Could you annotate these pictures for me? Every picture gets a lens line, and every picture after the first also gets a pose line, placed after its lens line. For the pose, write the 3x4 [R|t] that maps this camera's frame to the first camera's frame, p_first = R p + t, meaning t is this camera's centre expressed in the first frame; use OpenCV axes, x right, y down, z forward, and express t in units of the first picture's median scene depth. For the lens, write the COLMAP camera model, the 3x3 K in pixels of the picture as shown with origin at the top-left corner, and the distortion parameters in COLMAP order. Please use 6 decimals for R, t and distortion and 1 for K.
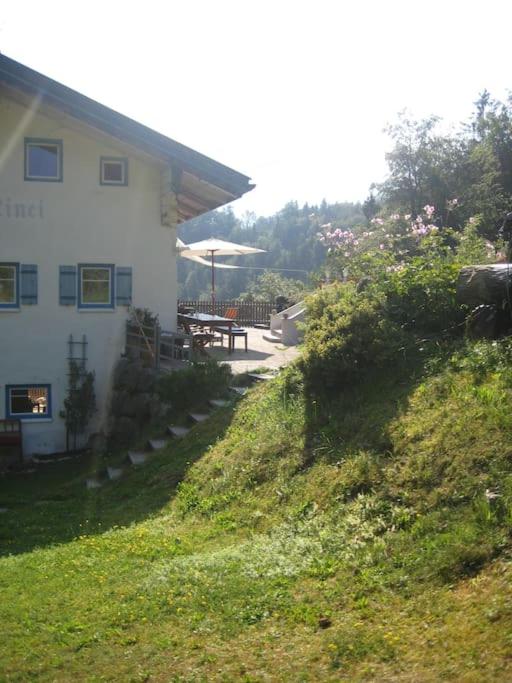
lens RADIAL K [[736.6, 0, 256.0], [0, 736.6, 341.5], [0, 0, 1]] dist [0.006780, -0.007869]
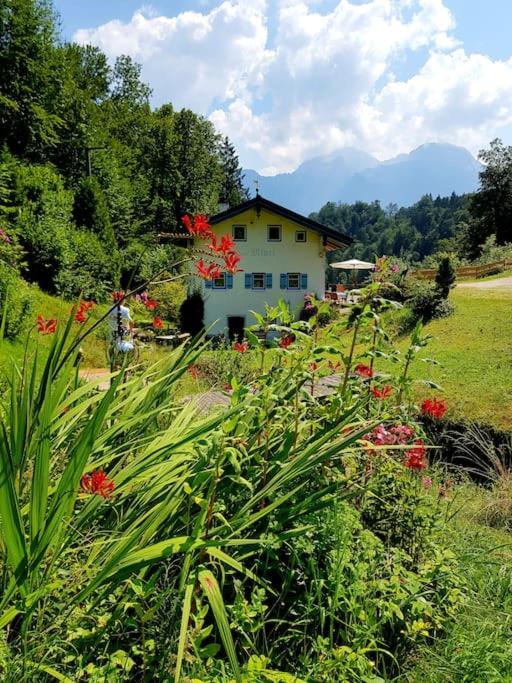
lens RADIAL K [[593.0, 0, 256.0], [0, 593.0, 341.5], [0, 0, 1]] dist [0.088050, -0.000950]
pose [[0.970698, 0.018481, -0.239591, 0.040208], [-0.003503, 0.998021, 0.062792, 0.001579], [0.240277, -0.060112, 0.968841, -0.270124]]
